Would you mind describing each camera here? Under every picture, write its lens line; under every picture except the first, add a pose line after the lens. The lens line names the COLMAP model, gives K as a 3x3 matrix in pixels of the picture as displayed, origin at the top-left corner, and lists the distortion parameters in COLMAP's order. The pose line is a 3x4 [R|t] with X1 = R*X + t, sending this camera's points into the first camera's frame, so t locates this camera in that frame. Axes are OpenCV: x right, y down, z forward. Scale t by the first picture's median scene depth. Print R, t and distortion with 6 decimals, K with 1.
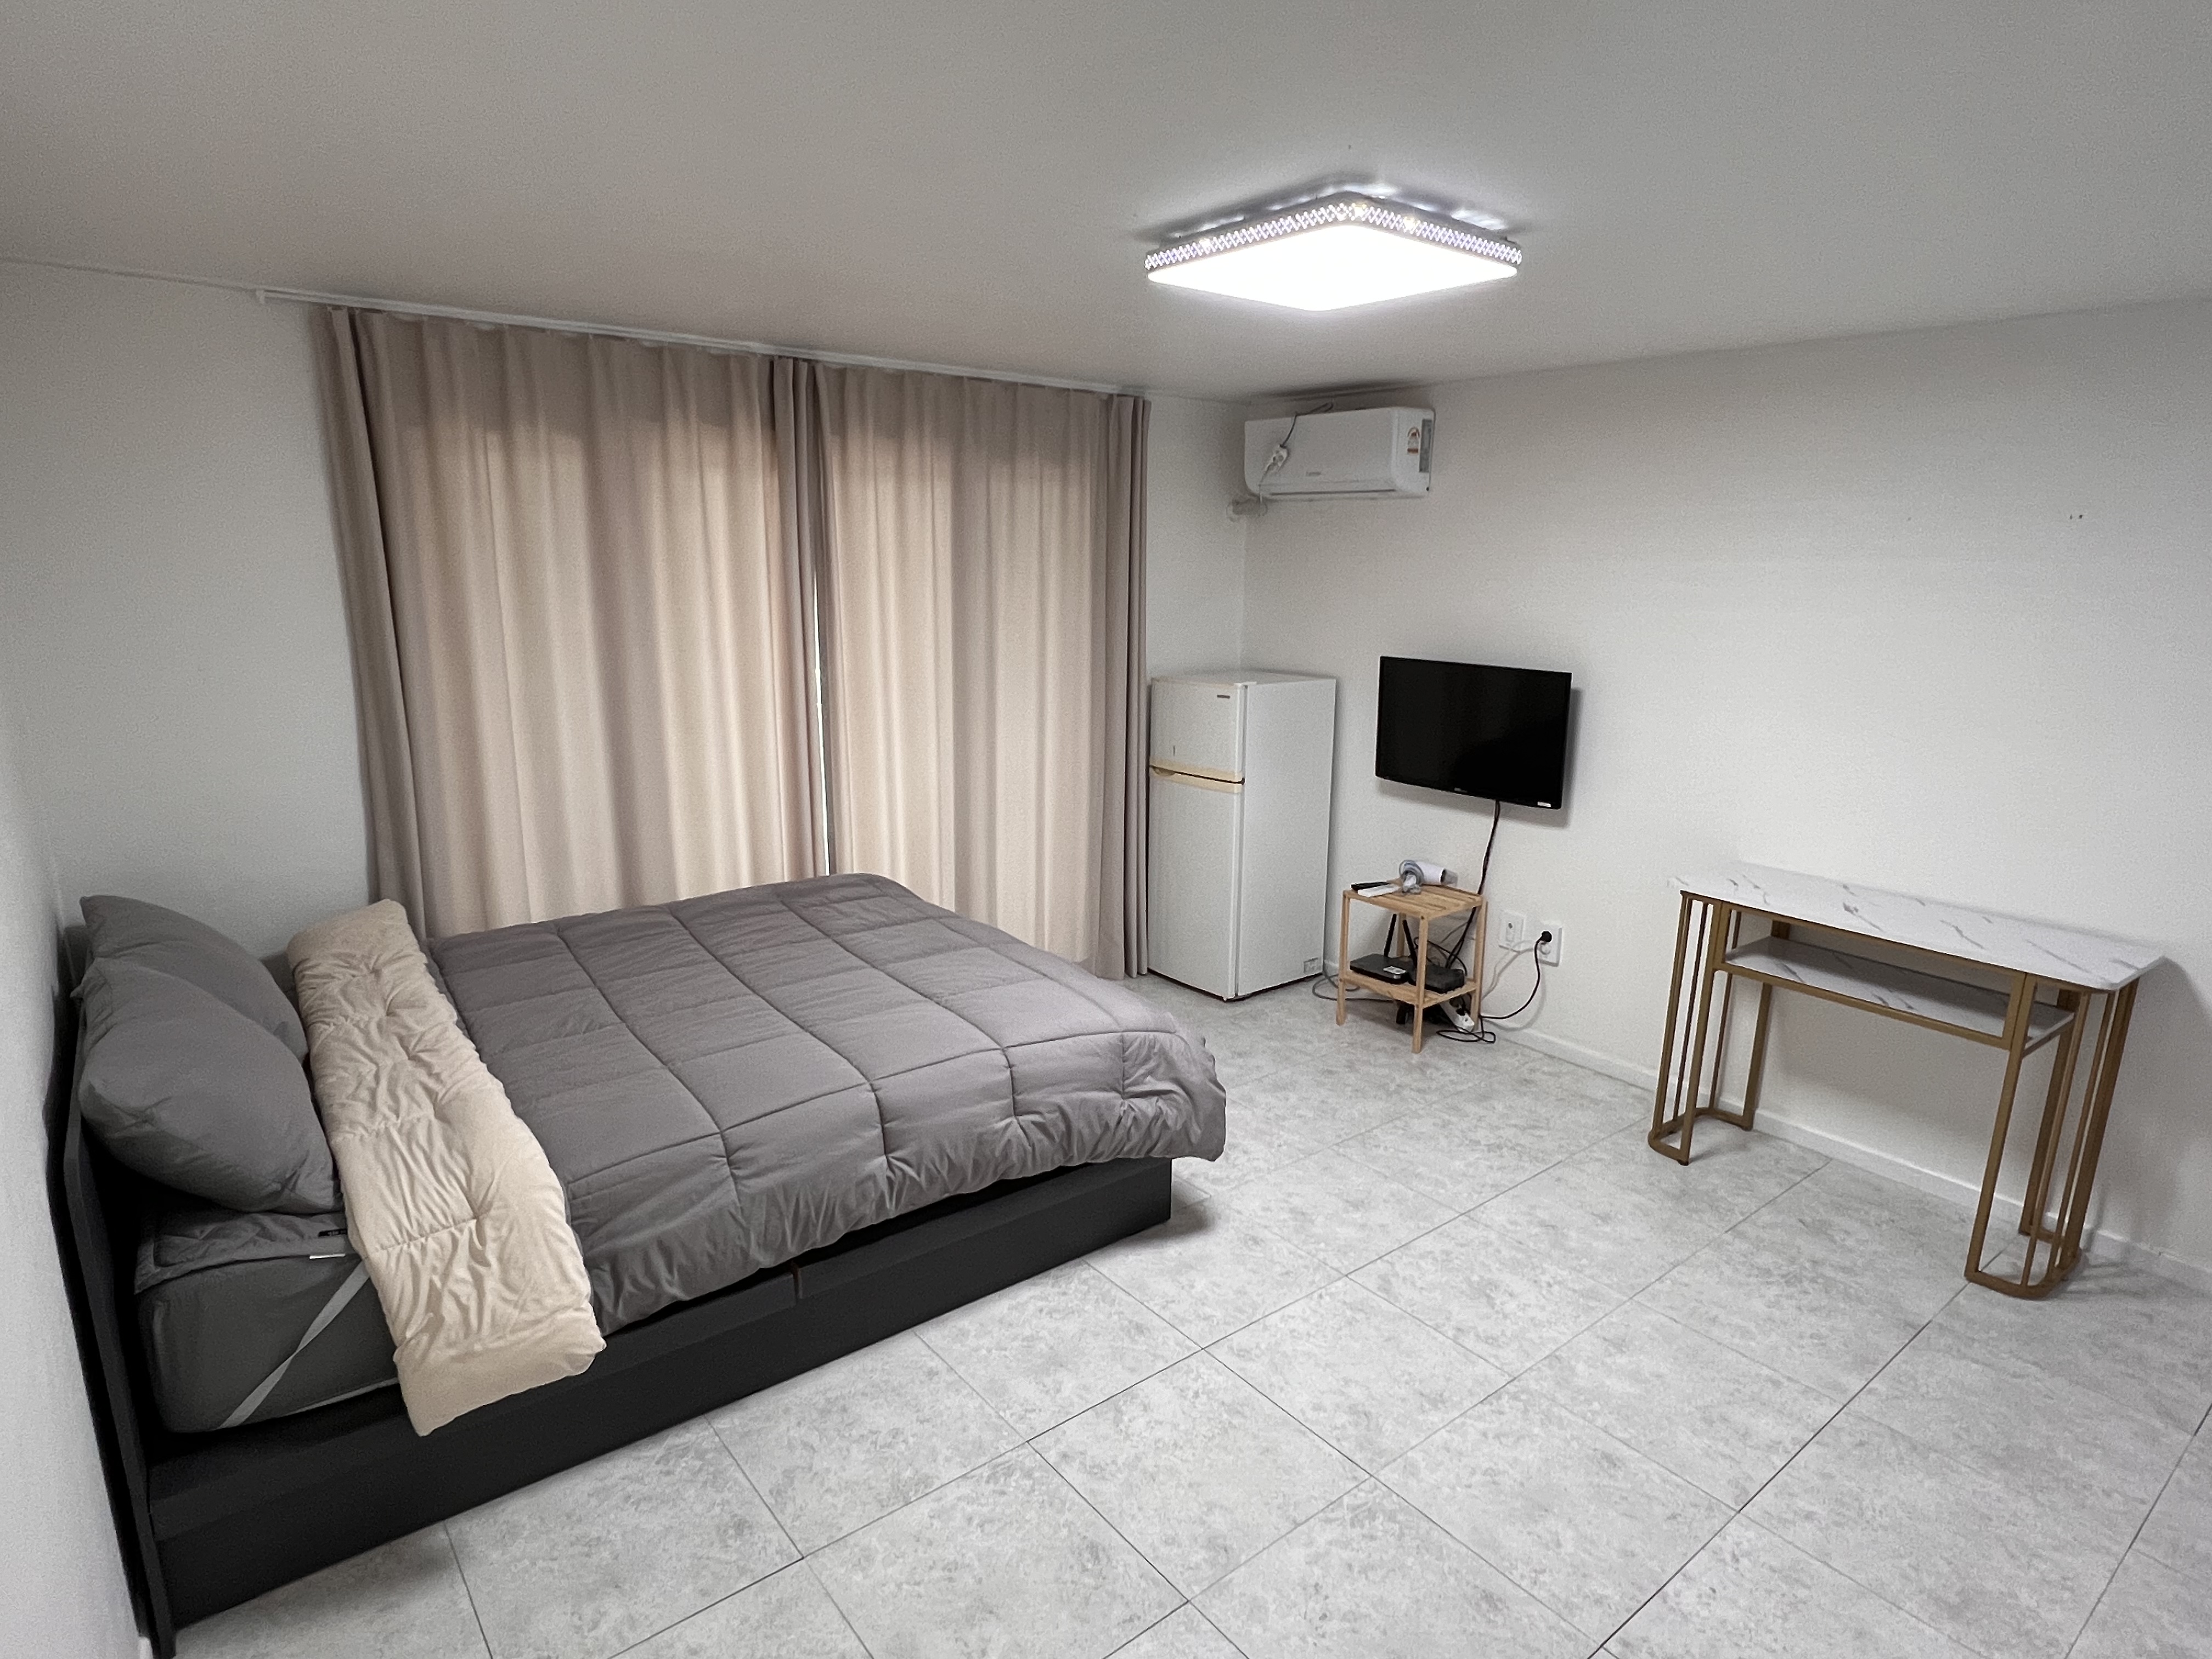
lens RADIAL K [[1226.2, 0, 1100.9], [0, 1226.2, 855.1], [0, 0, 1]] dist [0.001665, 0.001852]
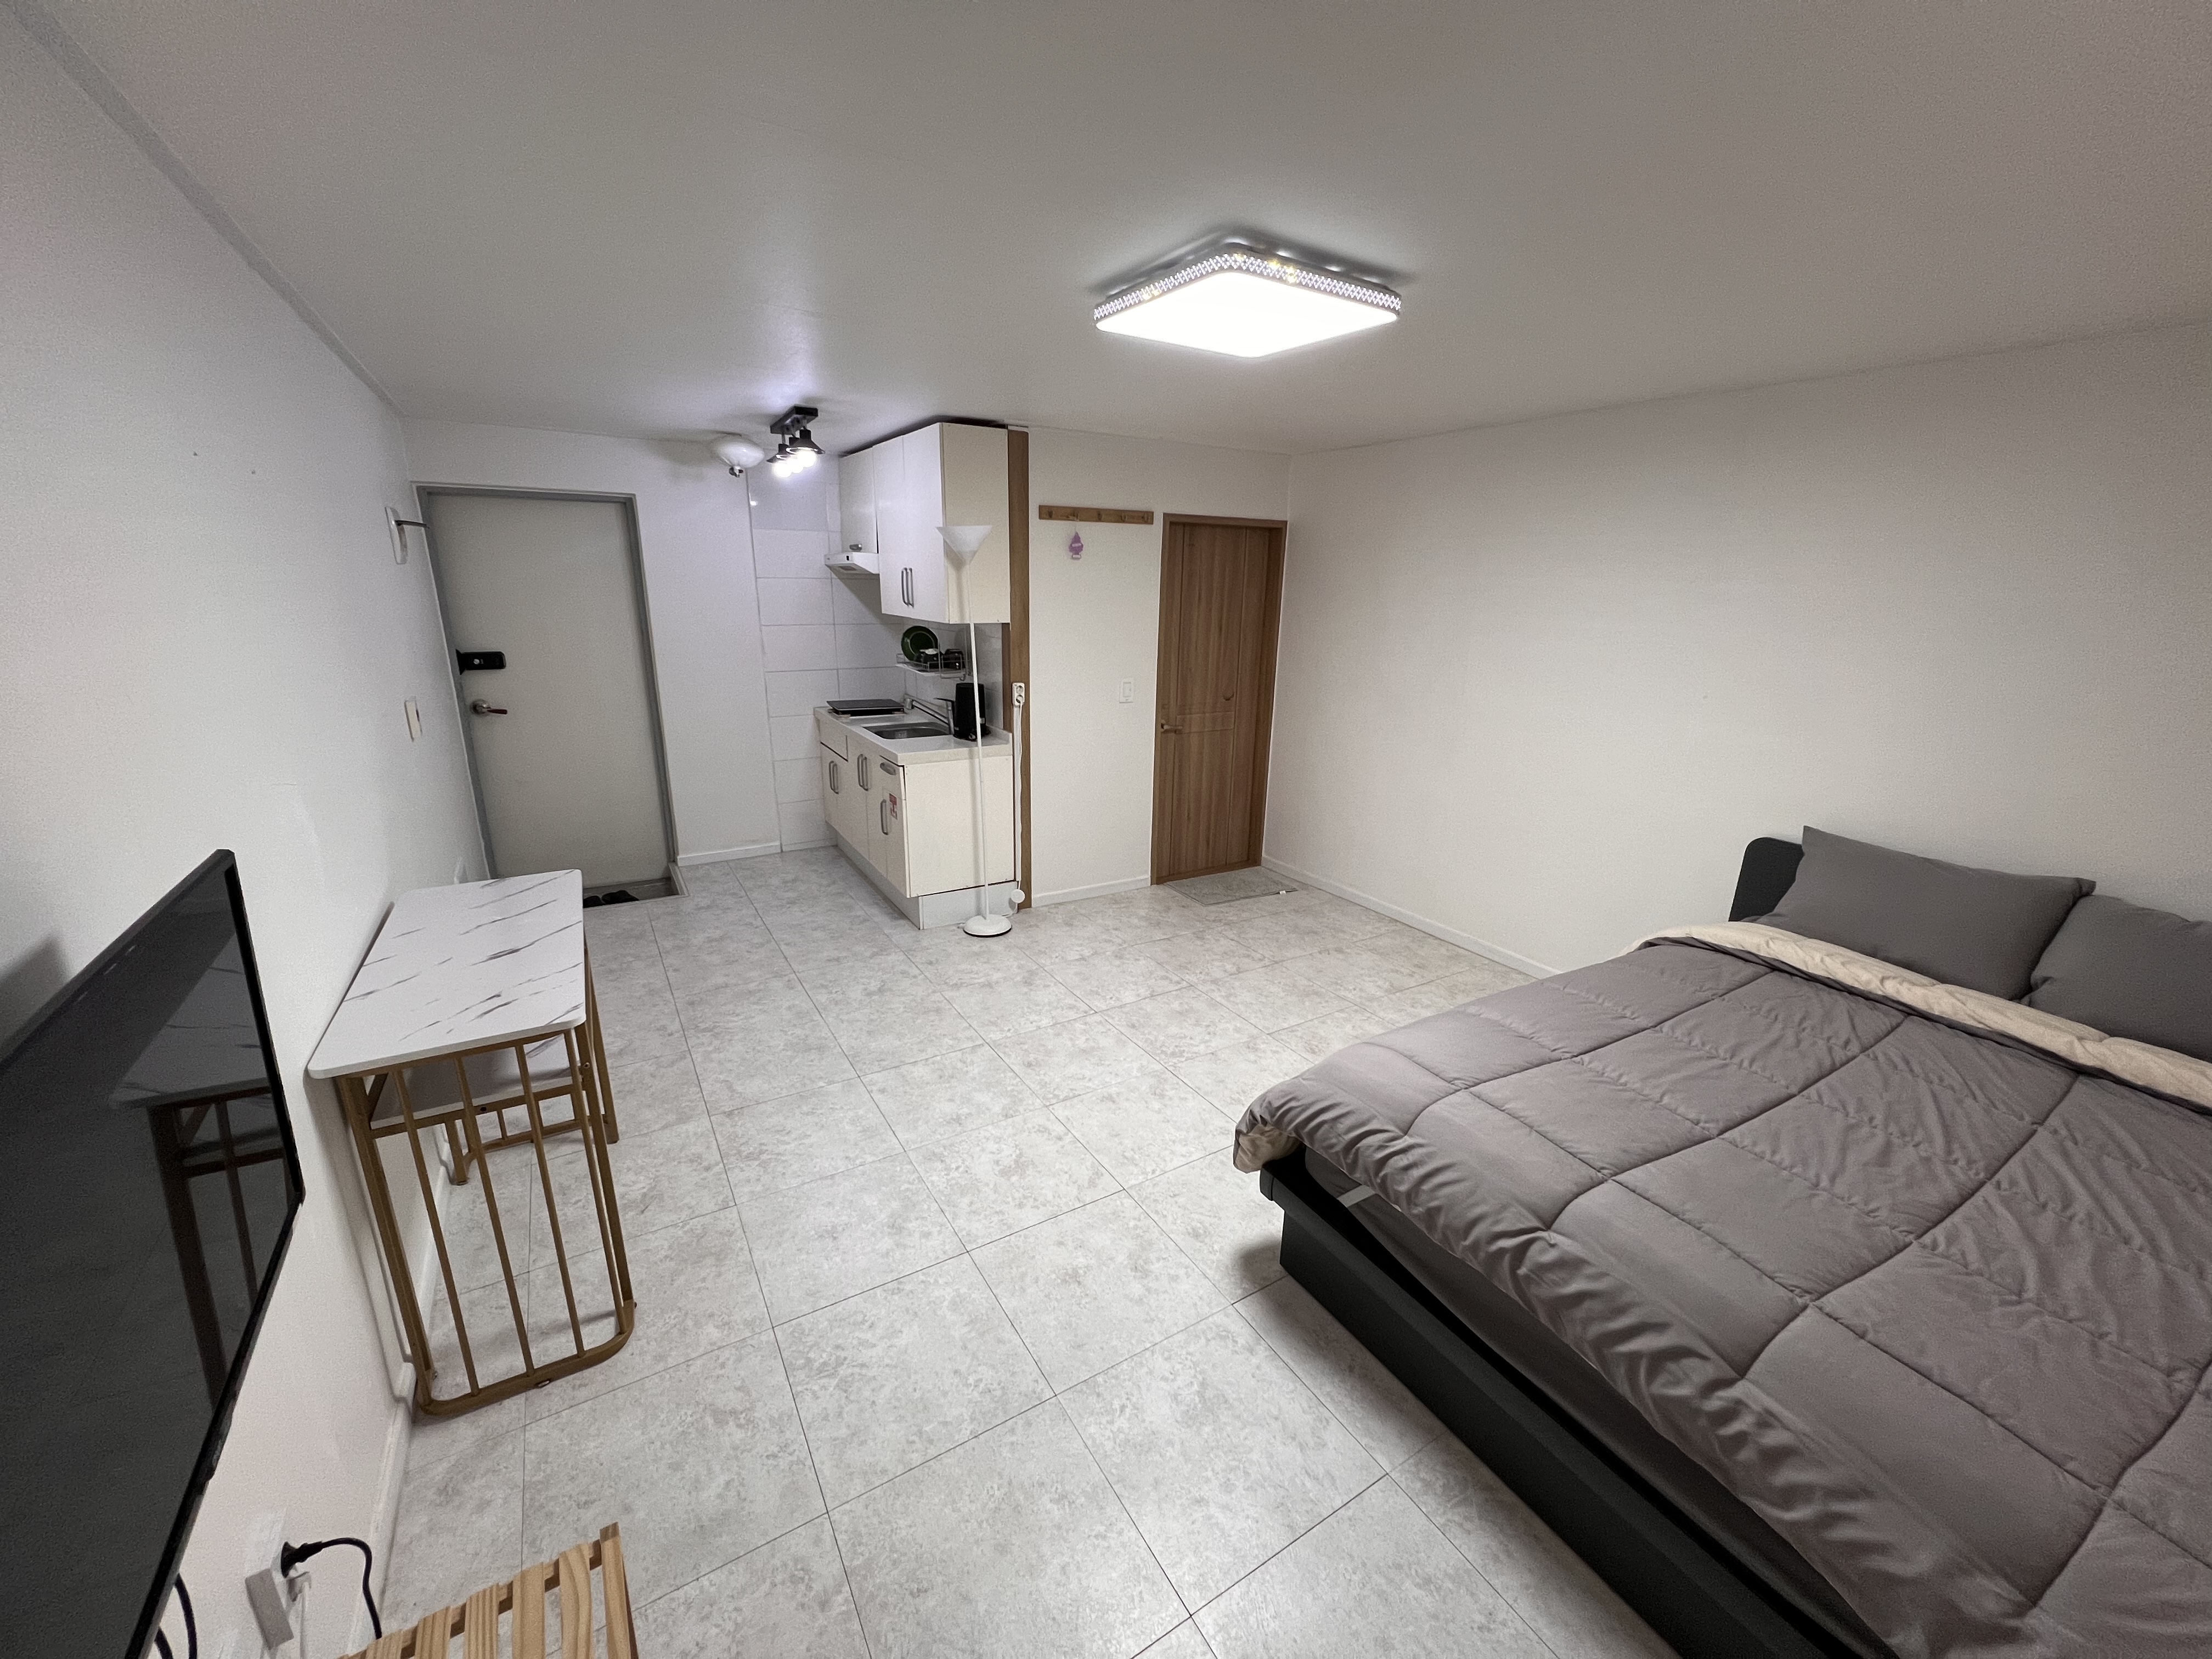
lens RADIAL K [[884.1, 0, 1110.7], [0, 884.1, 838.1], [0, 0, 1]] dist [-0.001812, -0.000133]
pose [[-0.992883, -0.064758, 0.099946, 0.151916], [-0.005197, 0.861998, 0.506886, -0.364138], [-0.118978, 0.502759, -0.856200, 1.556758]]
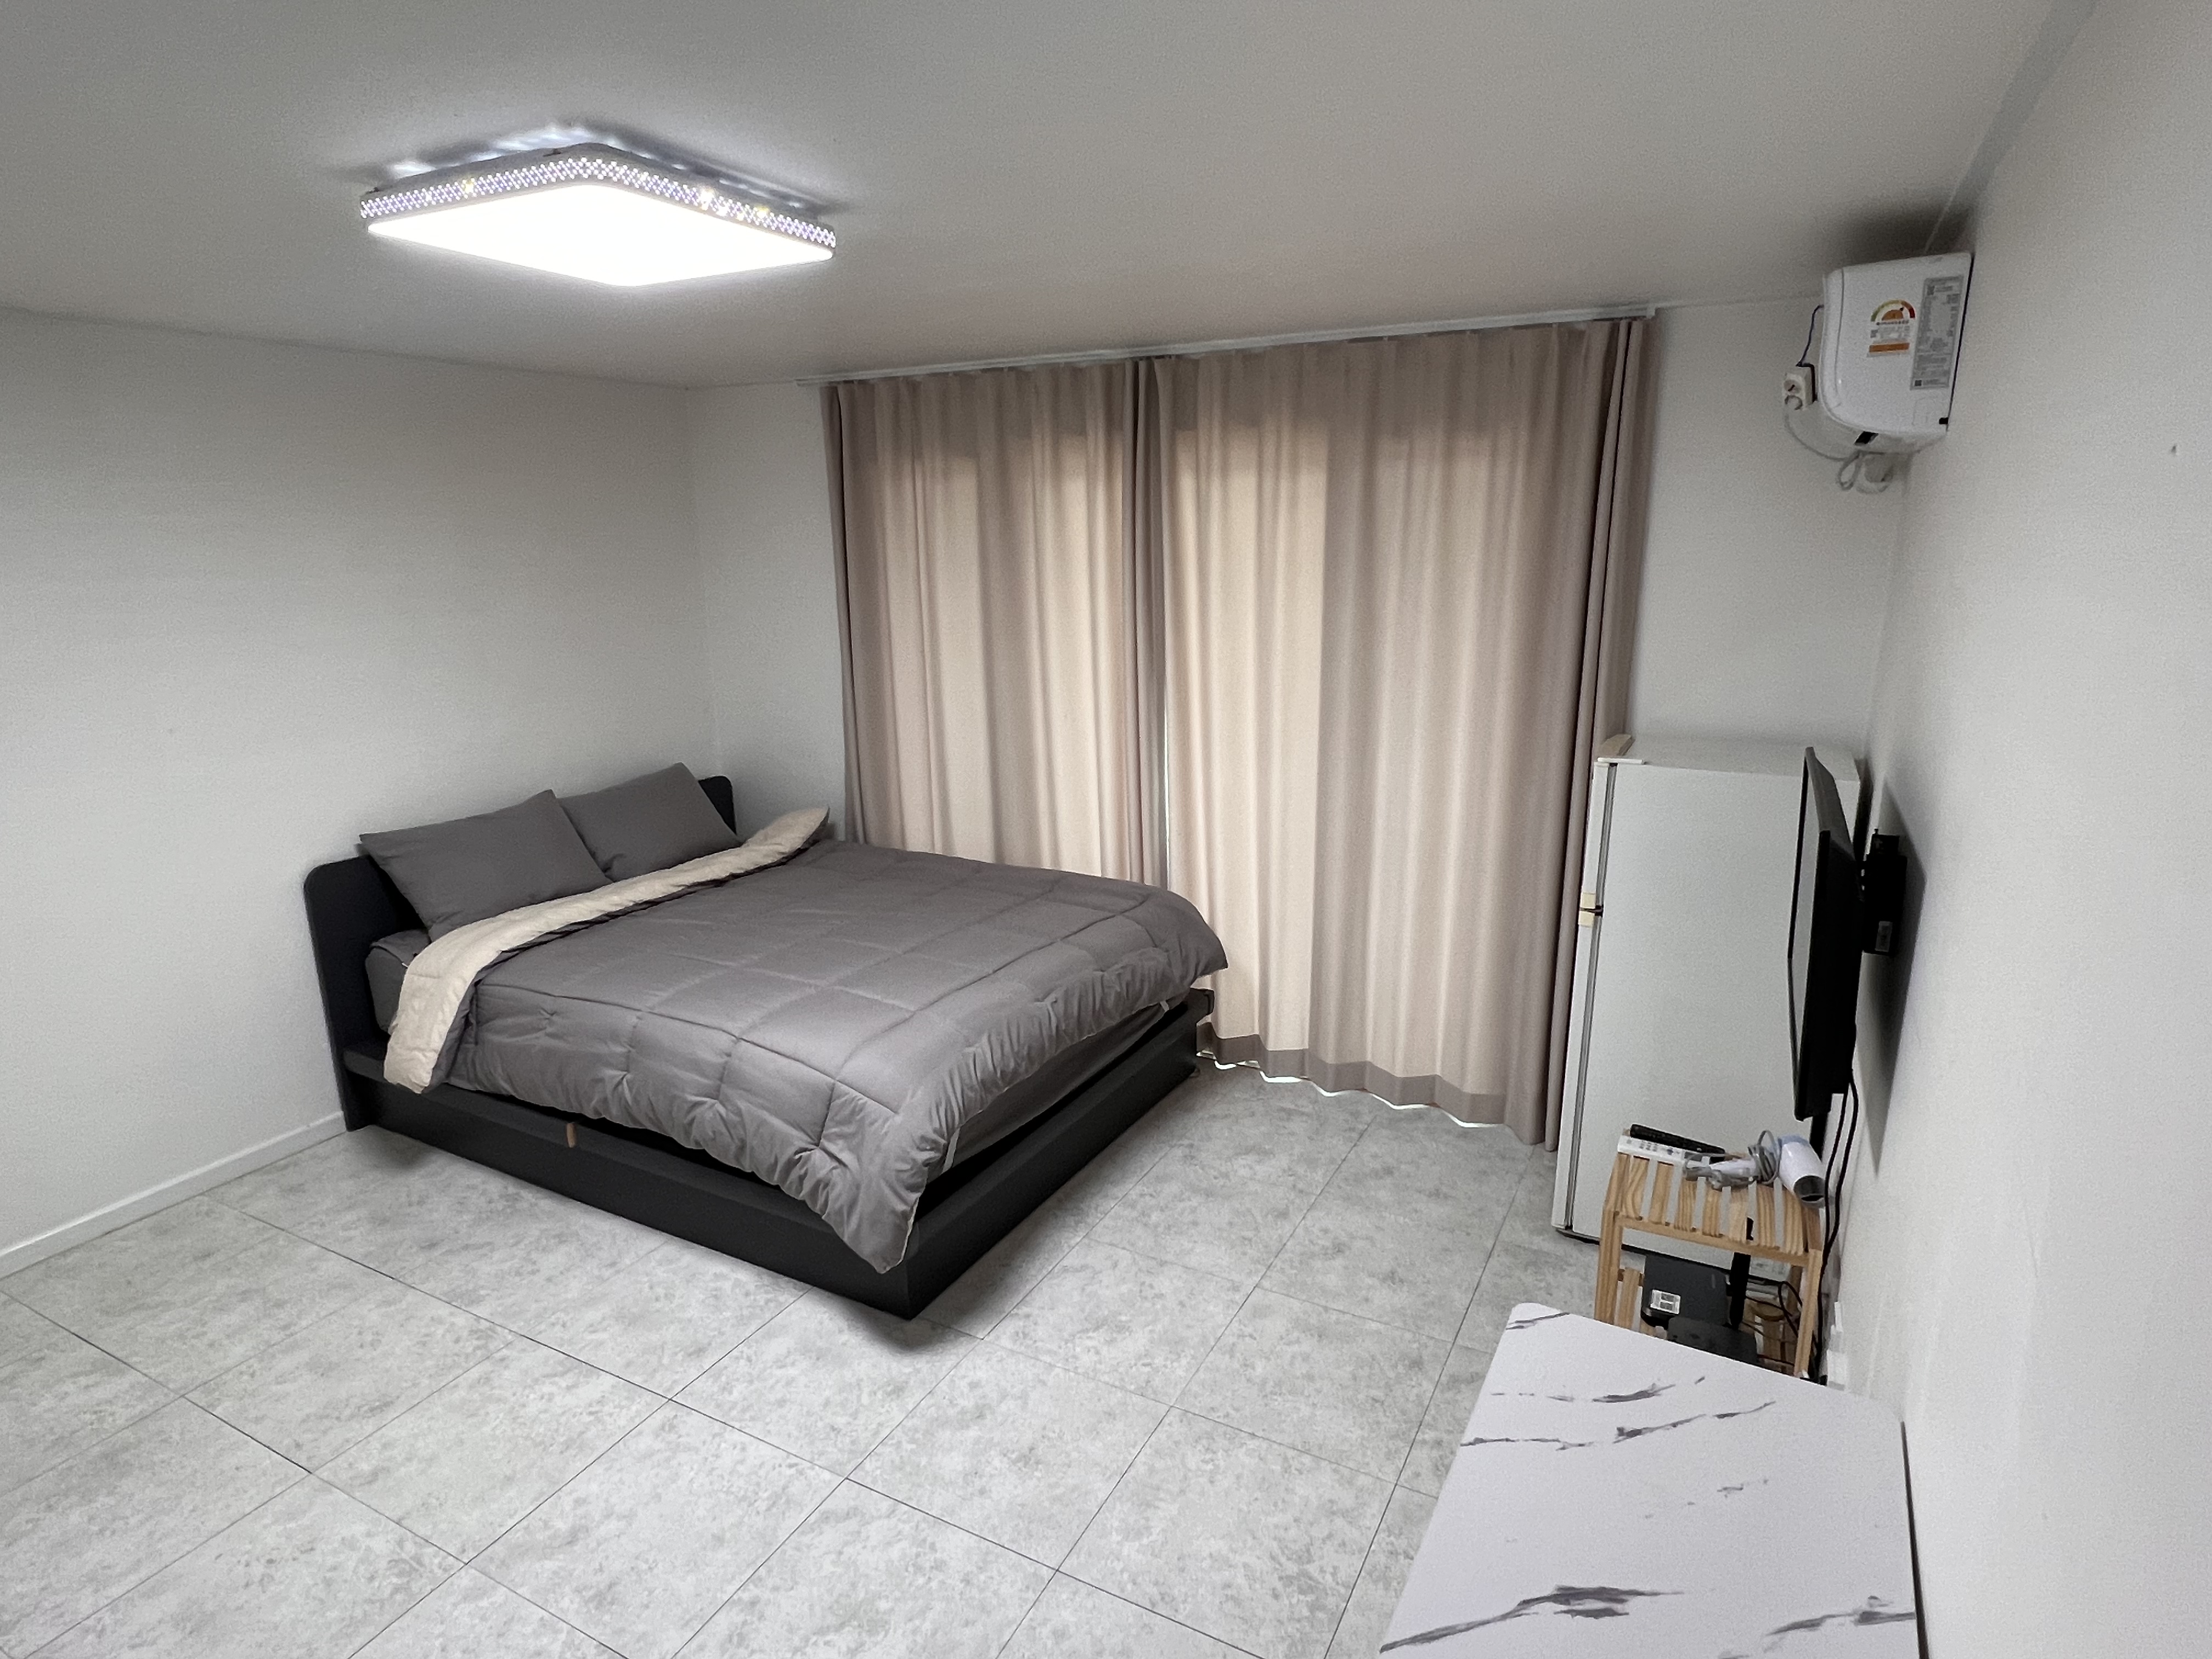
lens RADIAL K [[1226.2, 0, 1100.9], [0, 1226.2, 855.1], [0, 0, 1]] dist [0.001665, 0.001852]
pose [[0.399002, 0.219597, -0.890266, 0.891133], [-0.205258, 0.967652, 0.146692, -0.199822], [0.893681, 0.124204, 0.431169, 0.759490]]
